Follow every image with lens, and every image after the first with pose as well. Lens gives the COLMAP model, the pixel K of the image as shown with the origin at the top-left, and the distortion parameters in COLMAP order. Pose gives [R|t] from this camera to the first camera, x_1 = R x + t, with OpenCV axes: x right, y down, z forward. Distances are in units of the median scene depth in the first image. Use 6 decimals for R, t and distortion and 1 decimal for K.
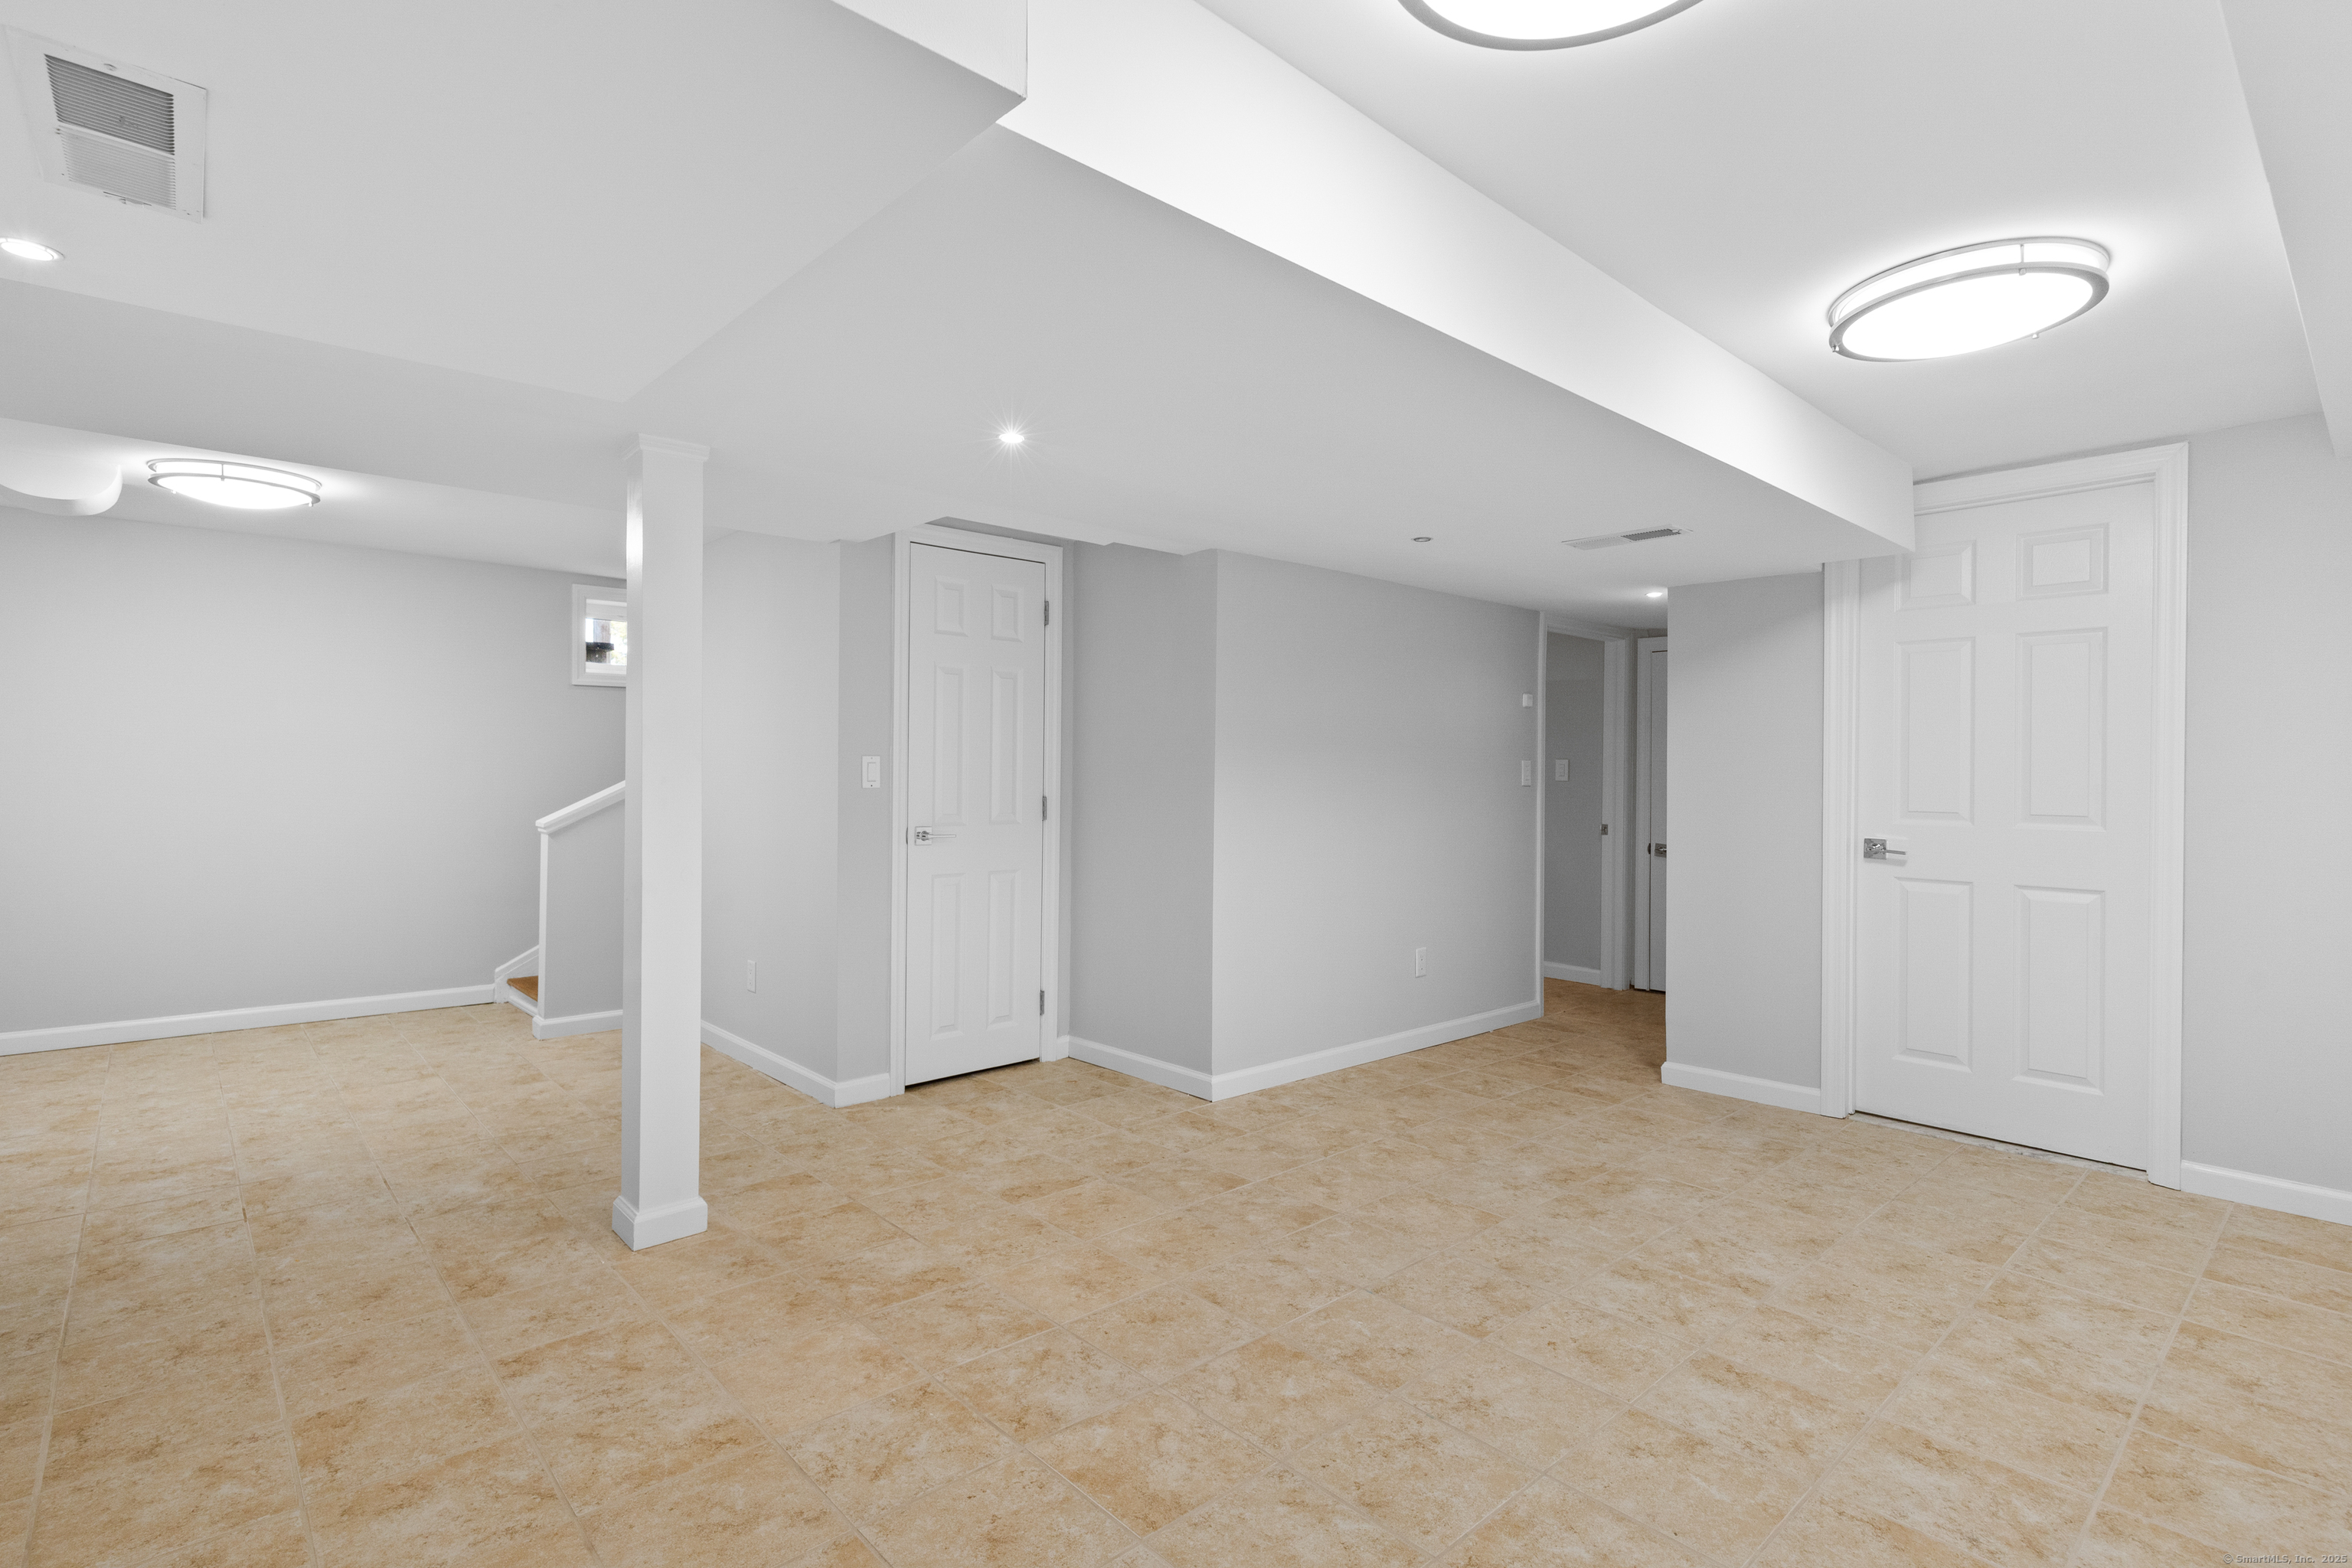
lens RADIAL K [[1100.8, 0, 1175.3], [0, 1100.8, 772.3], [0, 0, 1]] dist [0.001467, -0.000256]
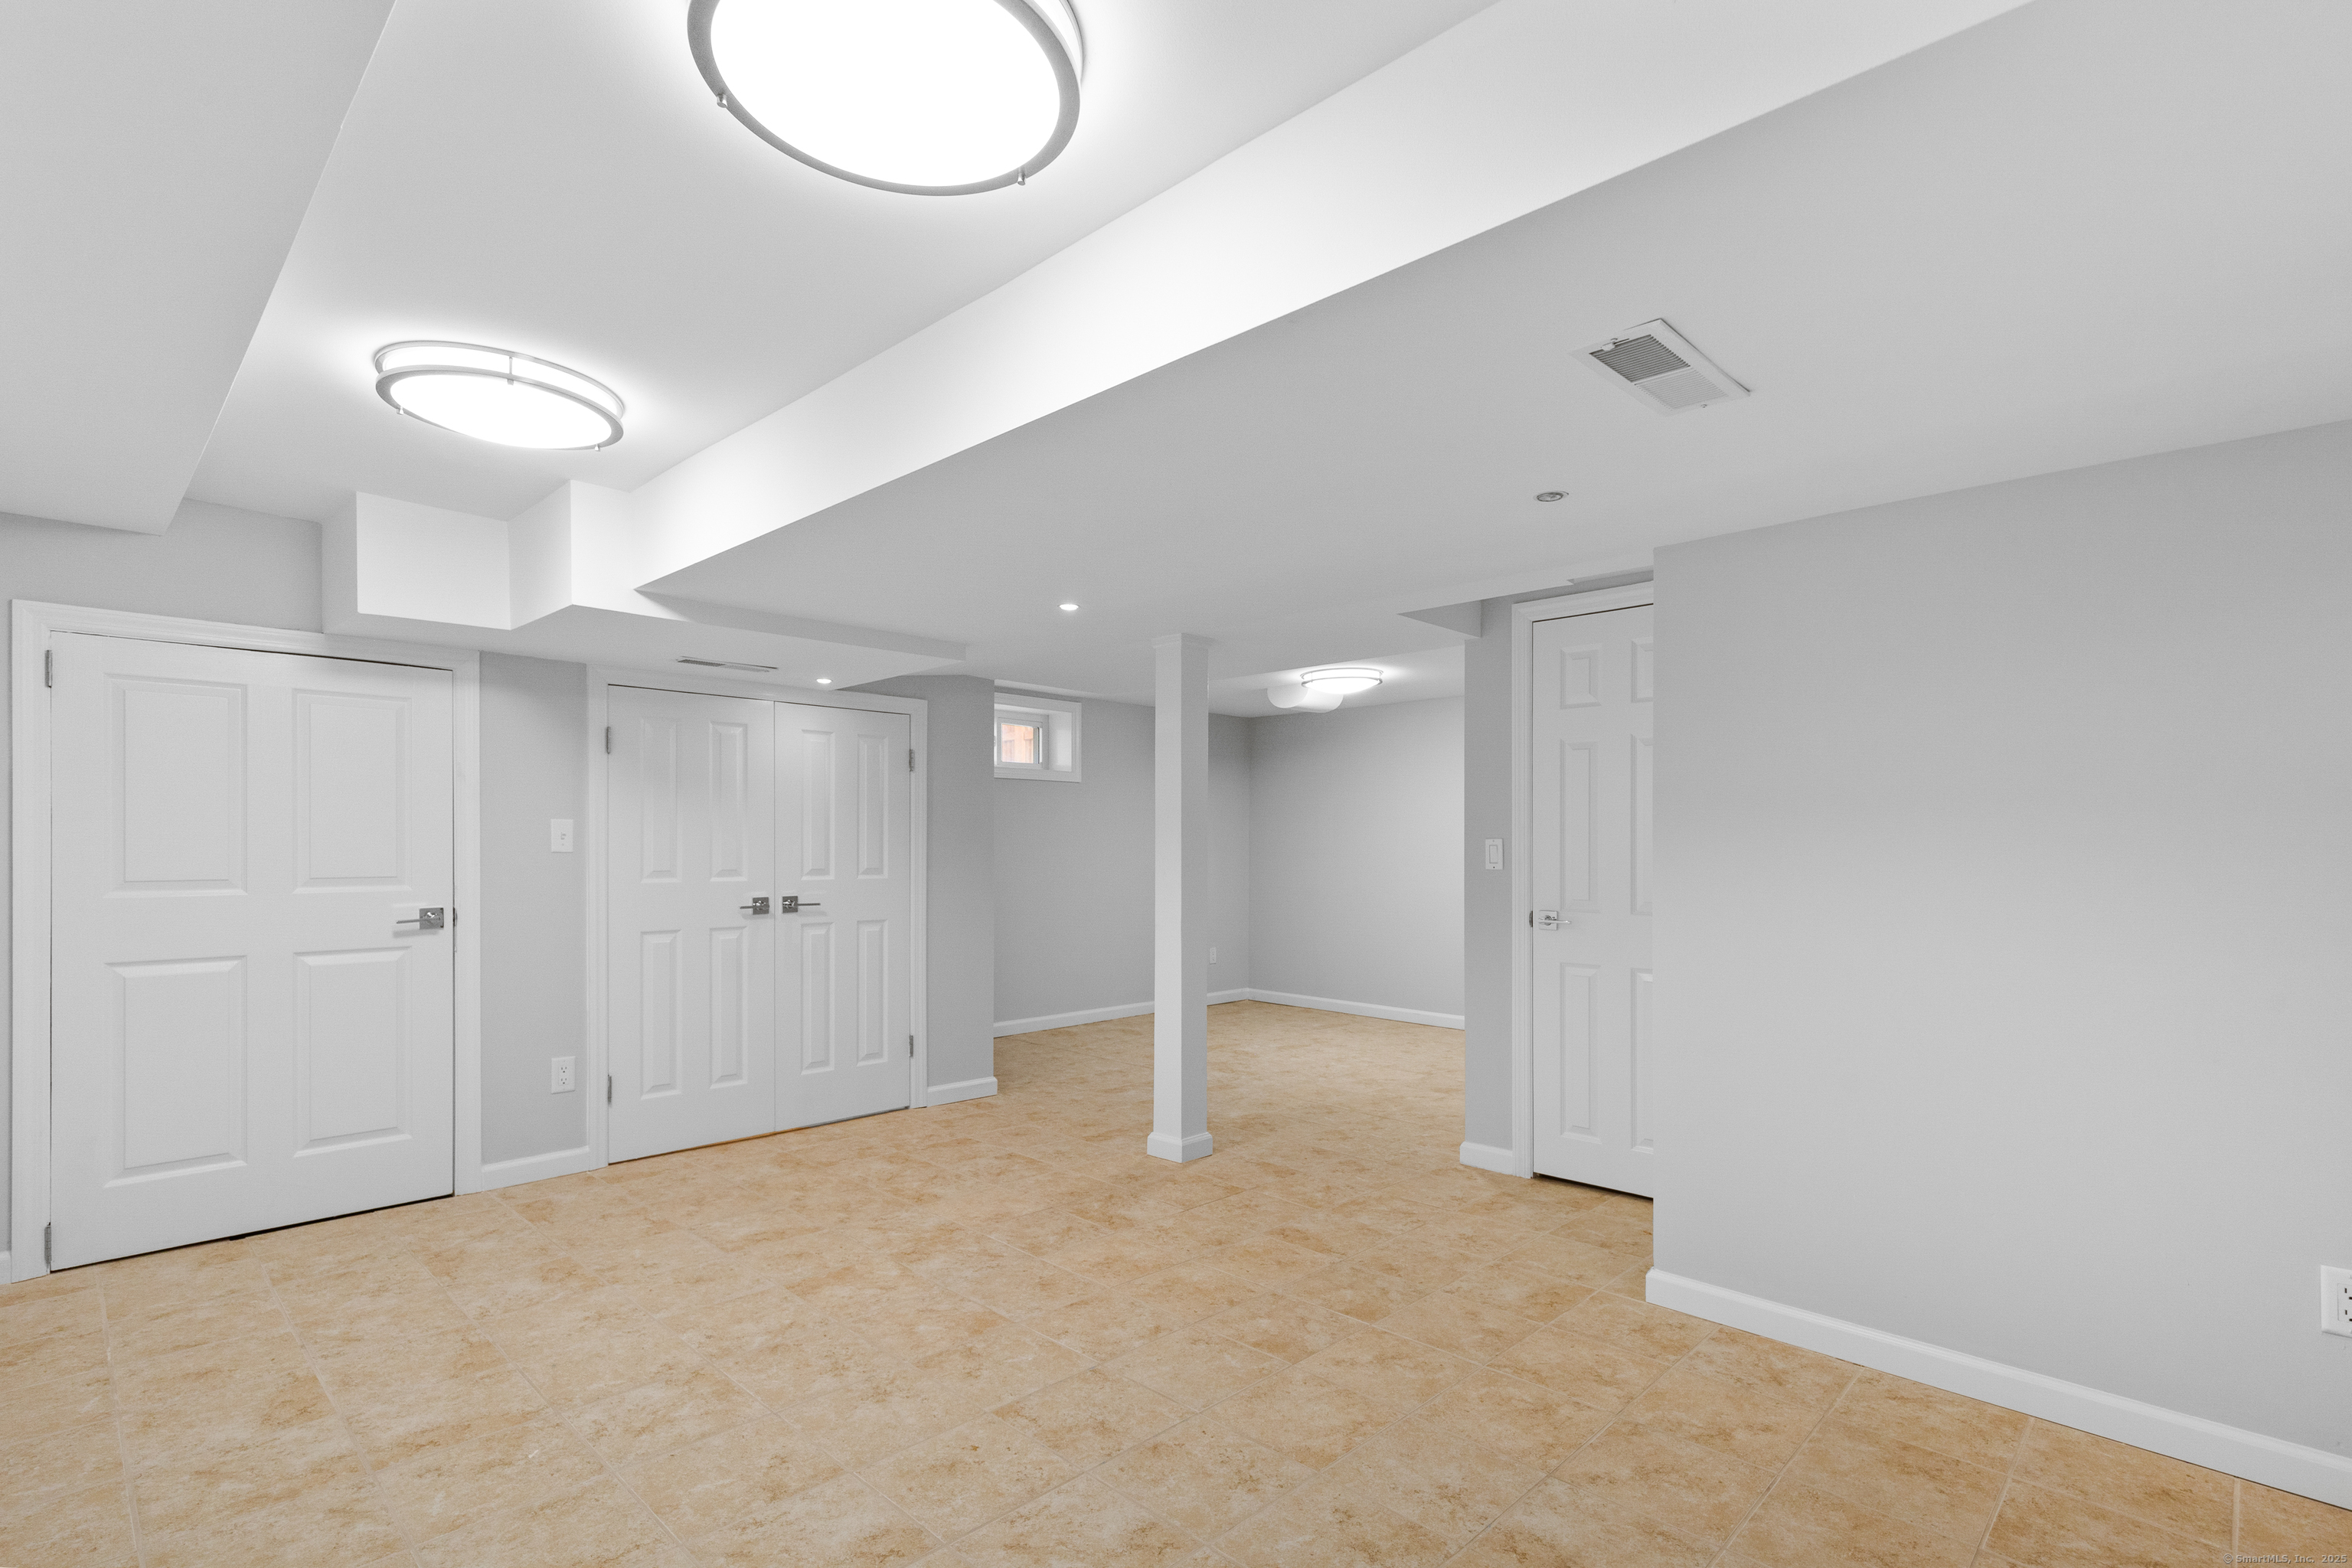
lens RADIAL K [[1100.8, 0, 1178.7], [0, 1100.8, 842.2], [0, 0, 1]] dist [0.001467, -0.000256]
pose [[0.086136, -0.009489, -0.996238, 0.917743], [-0.010850, 0.999886, -0.010462, 0.003111], [0.996224, 0.011710, 0.086023, 0.763291]]
